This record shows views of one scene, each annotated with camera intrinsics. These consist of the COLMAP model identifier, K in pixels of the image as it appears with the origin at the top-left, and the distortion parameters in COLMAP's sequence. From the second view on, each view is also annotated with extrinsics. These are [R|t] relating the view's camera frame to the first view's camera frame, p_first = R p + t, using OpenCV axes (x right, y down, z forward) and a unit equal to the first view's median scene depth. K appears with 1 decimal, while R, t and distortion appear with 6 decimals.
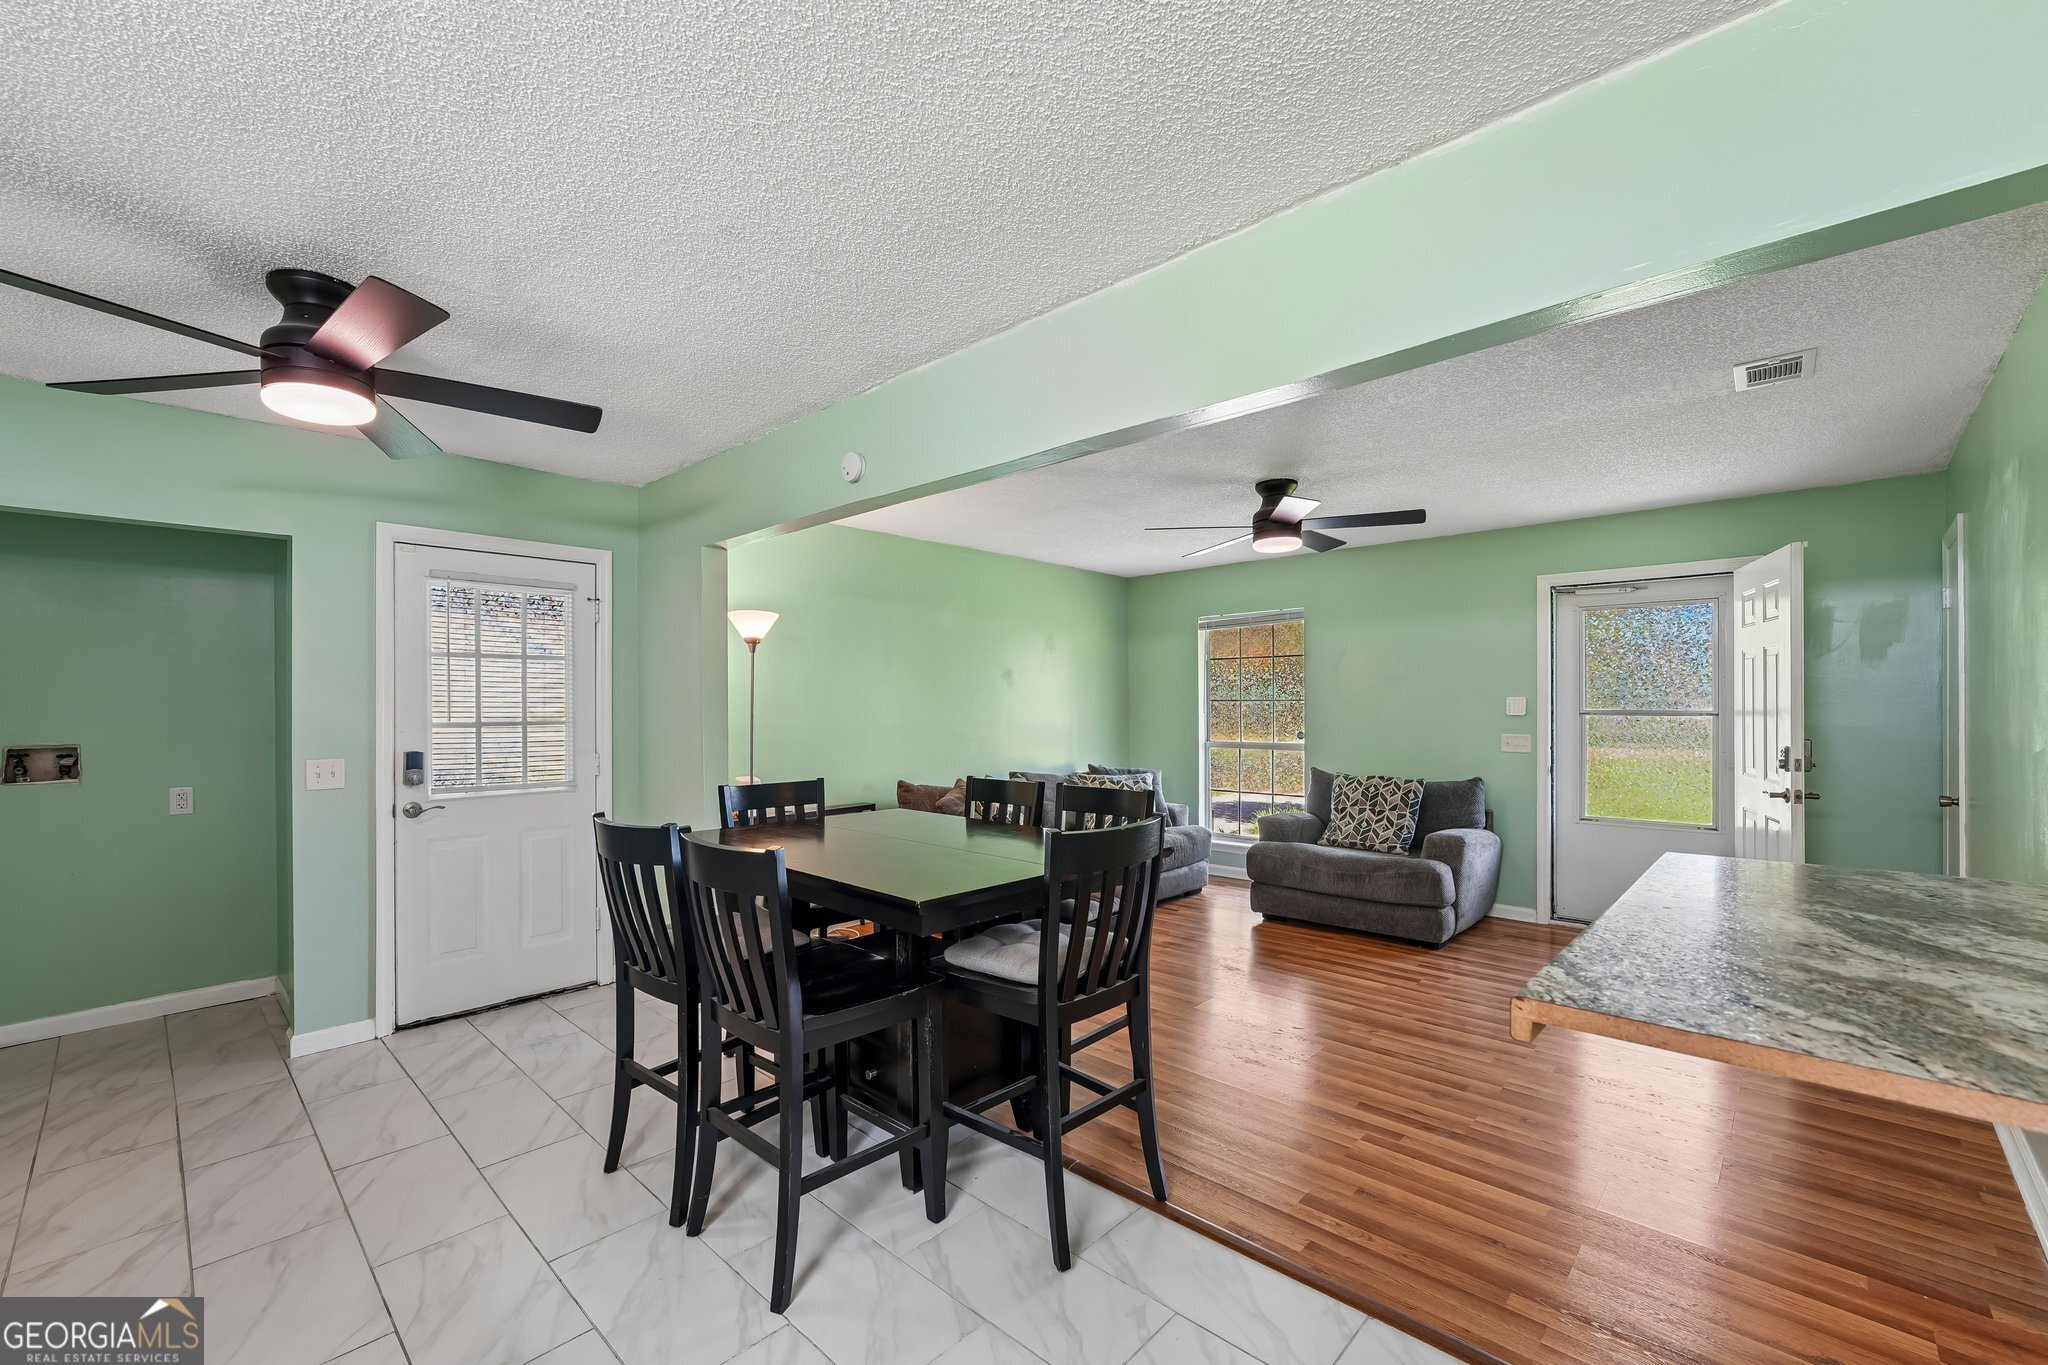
lens RADIAL K [[846.5, 0, 1013.2], [0, 846.5, 700.6], [0, 0, 1]] dist [-0.000247, 0.000032]
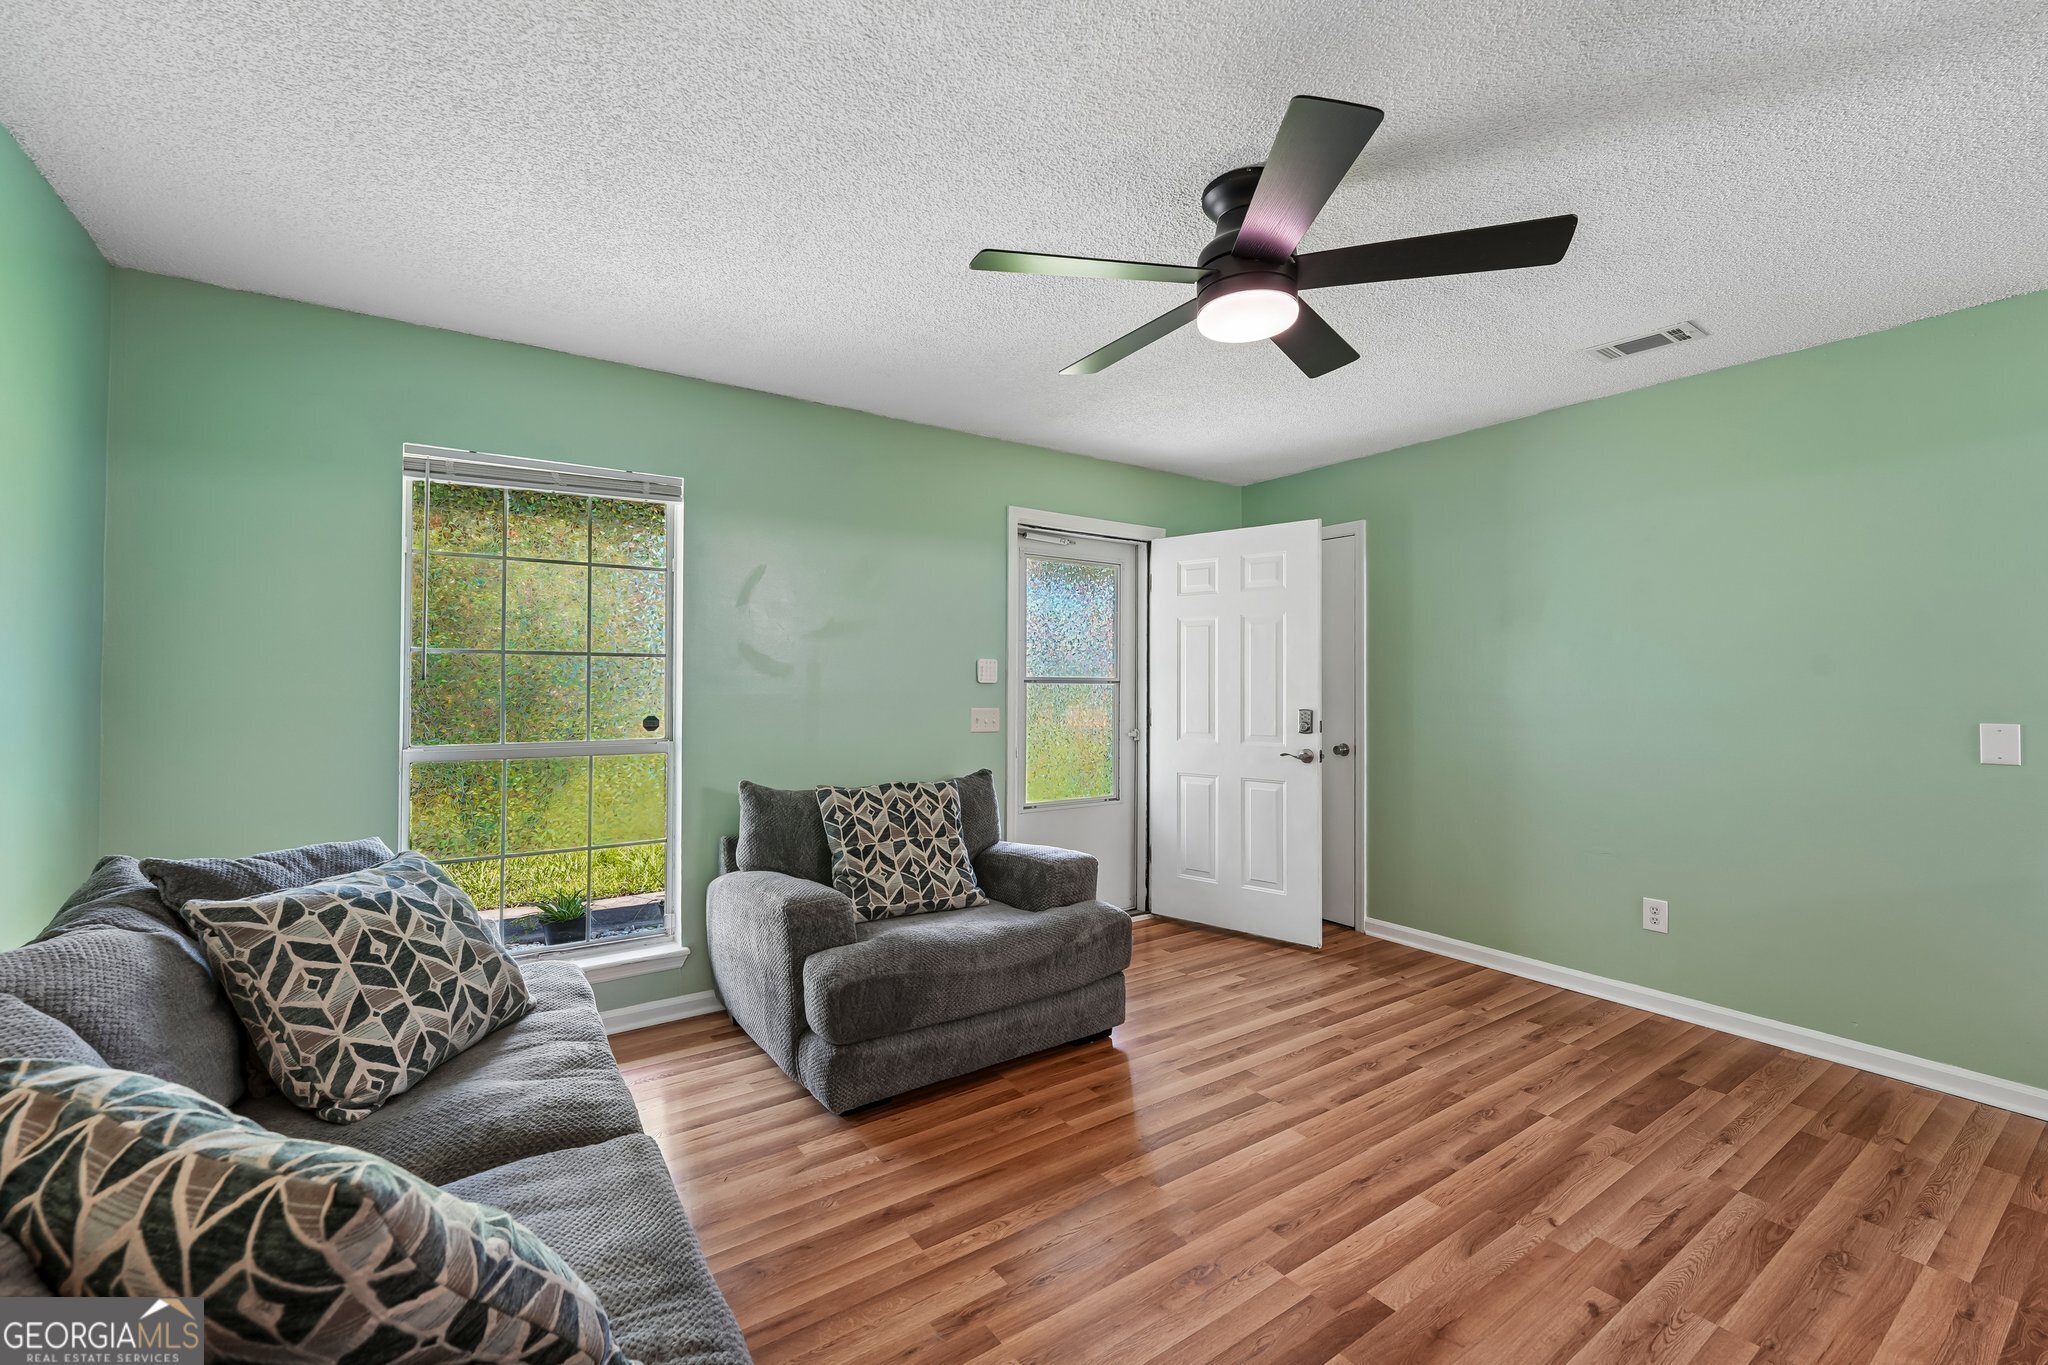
lens RADIAL K [[847.8, 0, 1010.8], [0, 847.8, 668.6], [0, 0, 1]] dist [-0.000618, 0.000232]
pose [[0.208178, 0.023478, 0.977809, -0.156610], [-0.008570, 0.999717, -0.022179, 0.022551], [-0.978053, -0.003763, 0.208320, 0.880792]]
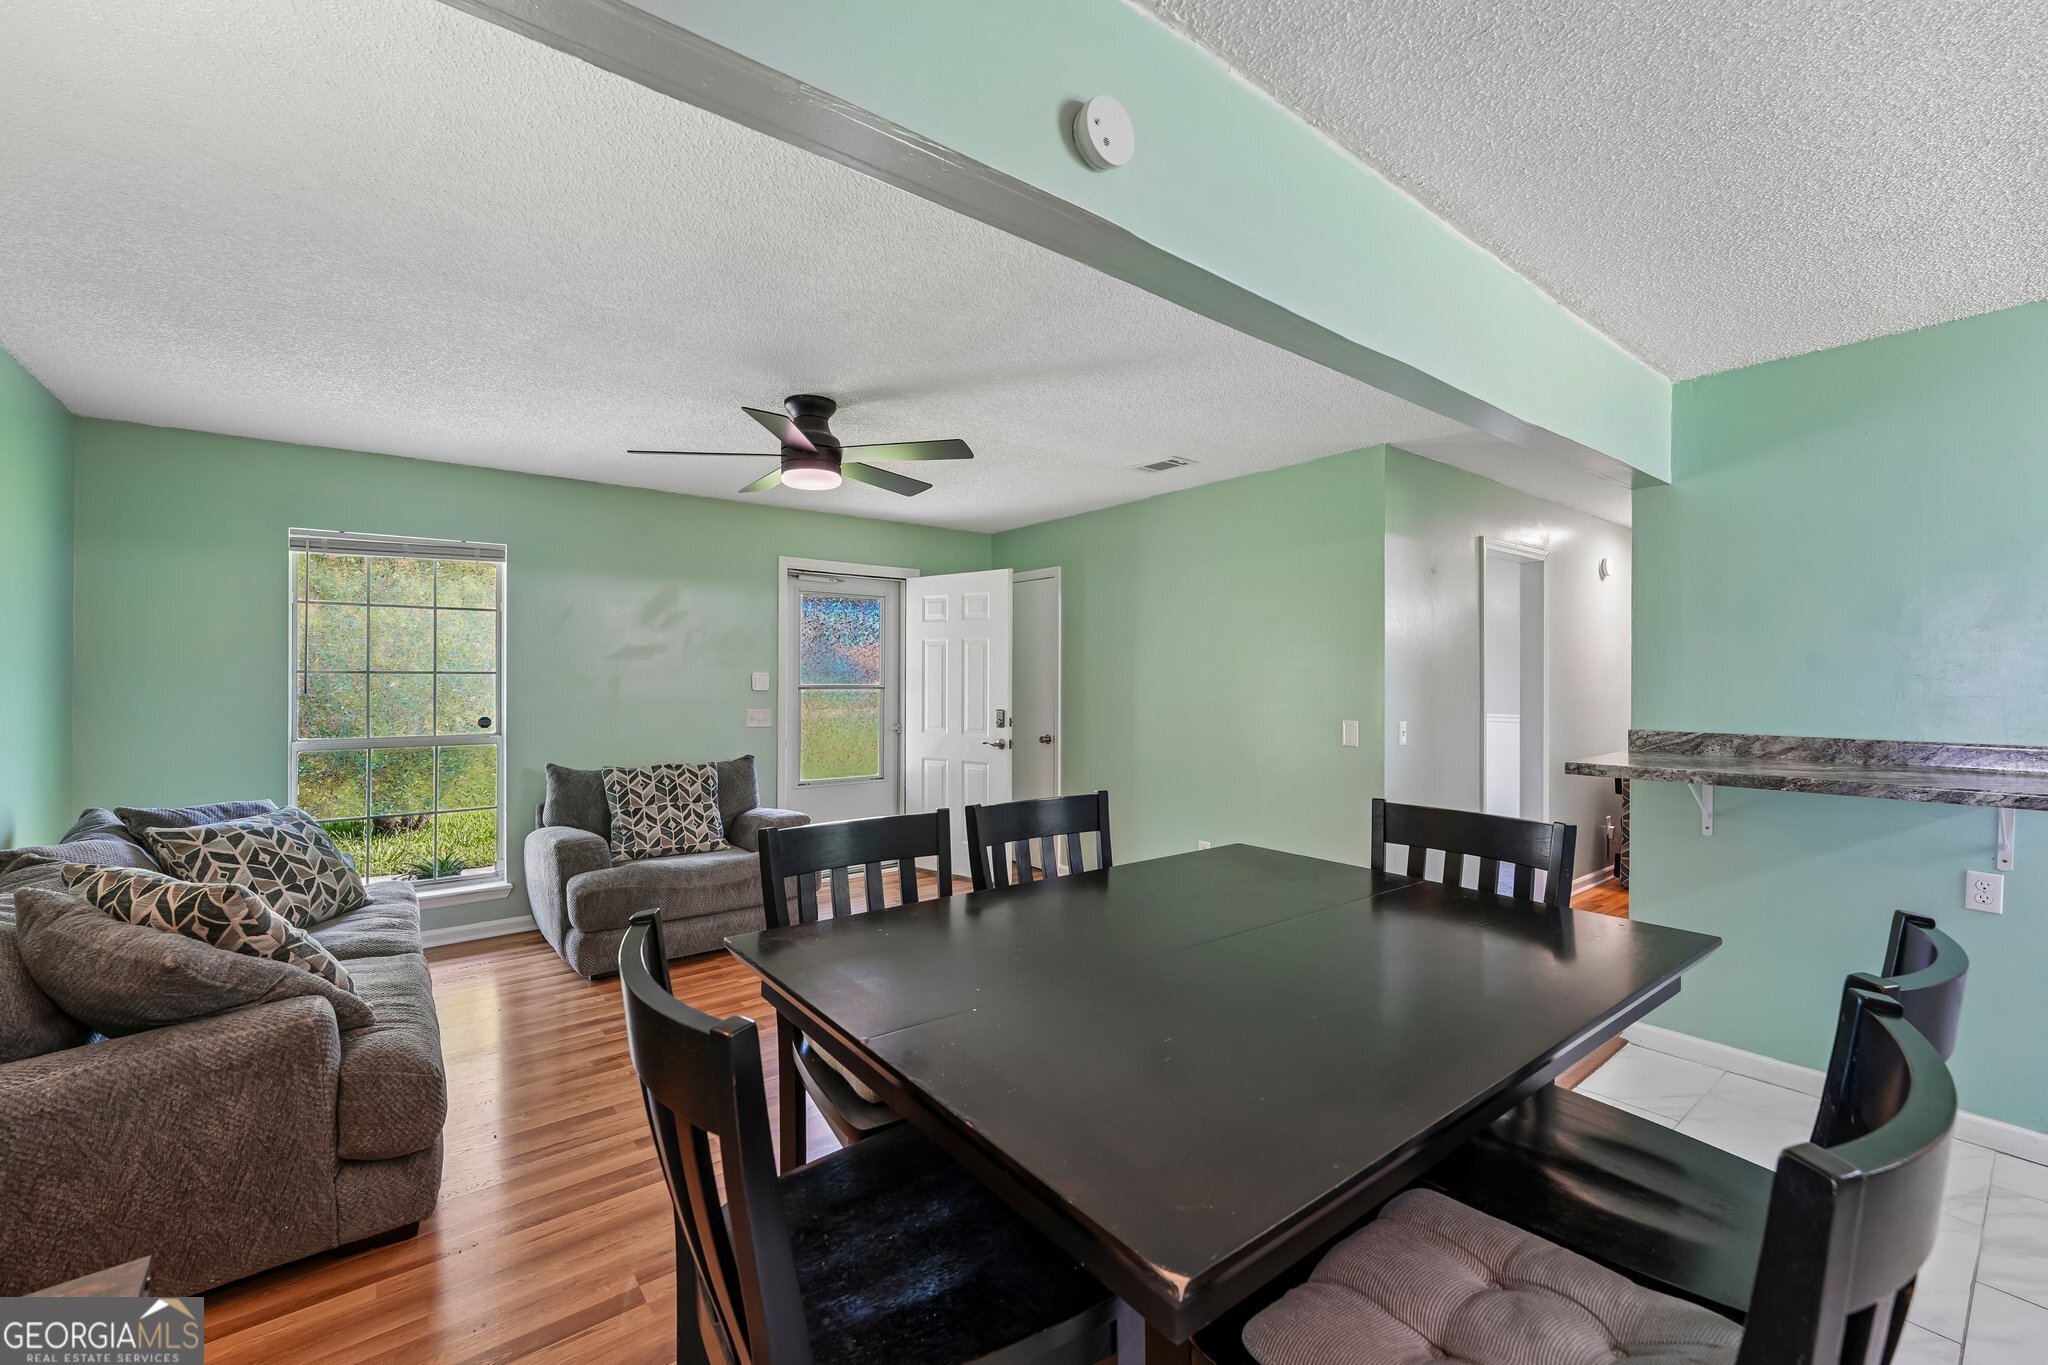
lens RADIAL K [[839.5, 0, 1012.3], [0, 839.5, 673.2], [0, 0, 1]] dist [-0.002668, -0.000209]
pose [[0.147691, 0.009956, 0.988983, -0.377076], [-0.008063, 0.999928, -0.008862, 0.003377], [-0.989001, -0.006665, 0.147761, 0.595713]]
